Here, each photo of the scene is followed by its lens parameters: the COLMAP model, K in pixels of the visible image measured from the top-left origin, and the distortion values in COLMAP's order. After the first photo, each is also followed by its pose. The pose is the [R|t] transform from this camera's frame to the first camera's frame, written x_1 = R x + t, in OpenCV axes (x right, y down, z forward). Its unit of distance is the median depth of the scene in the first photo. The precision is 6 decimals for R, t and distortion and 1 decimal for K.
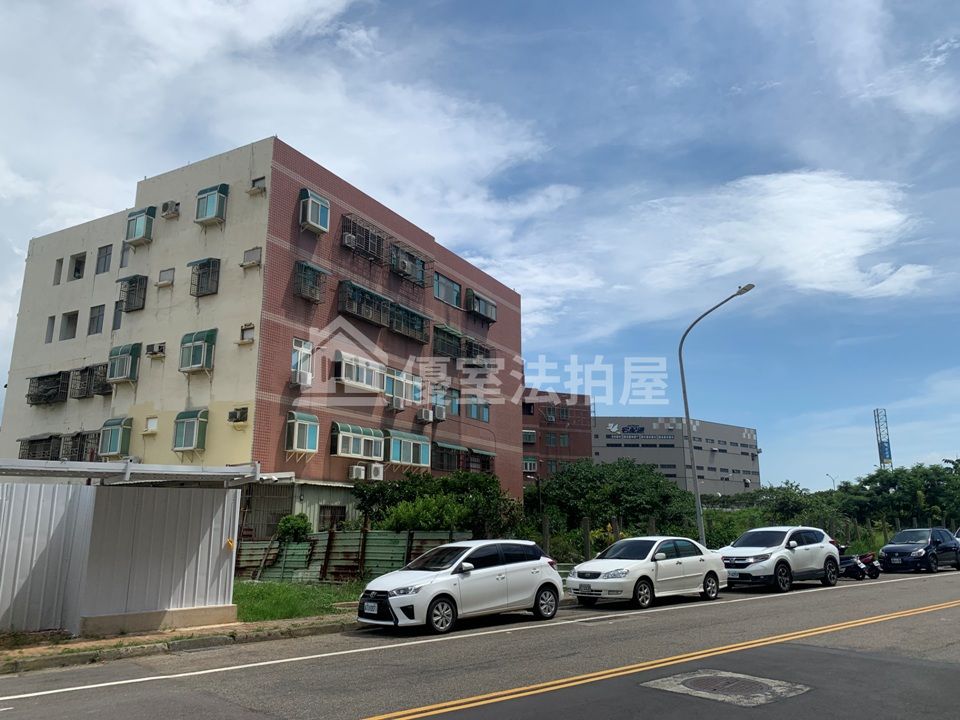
lens RADIAL K [[728.4, 0, 480.0], [0, 728.4, 360.0], [0, 0, 1]] dist [0.078587, -0.184132]
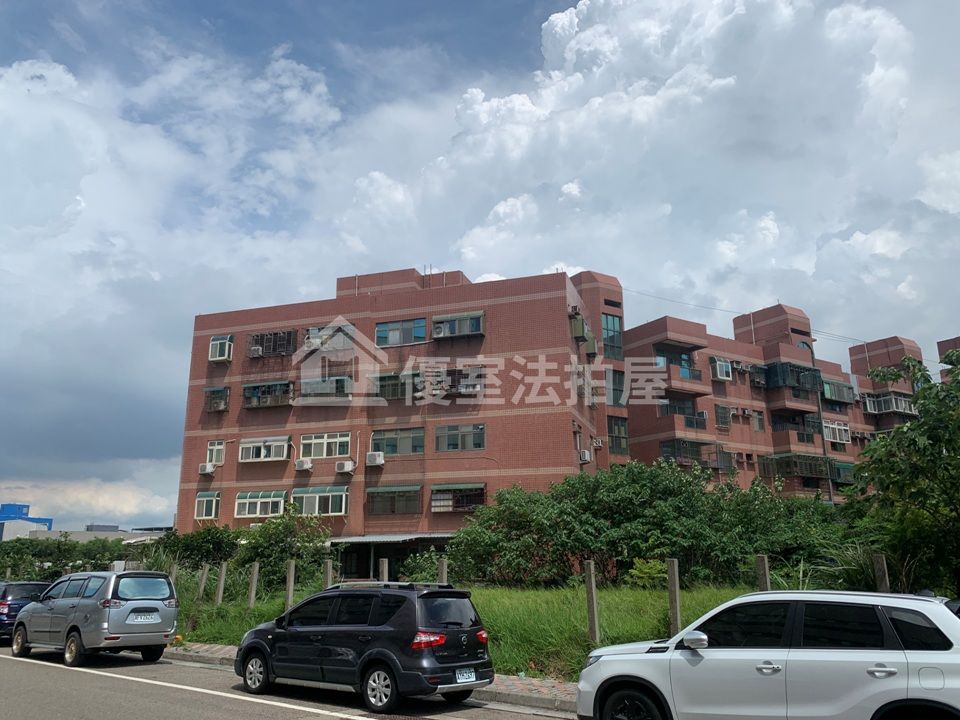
lens RADIAL K [[728.4, 0, 480.0], [0, 728.4, 360.0], [0, 0, 1]] dist [0.078587, -0.184132]
pose [[0.200470, -0.259636, -0.944670, 1.187483], [0.226447, 0.950413, -0.213160, 0.232248], [0.953170, -0.171185, 0.249323, 1.086063]]
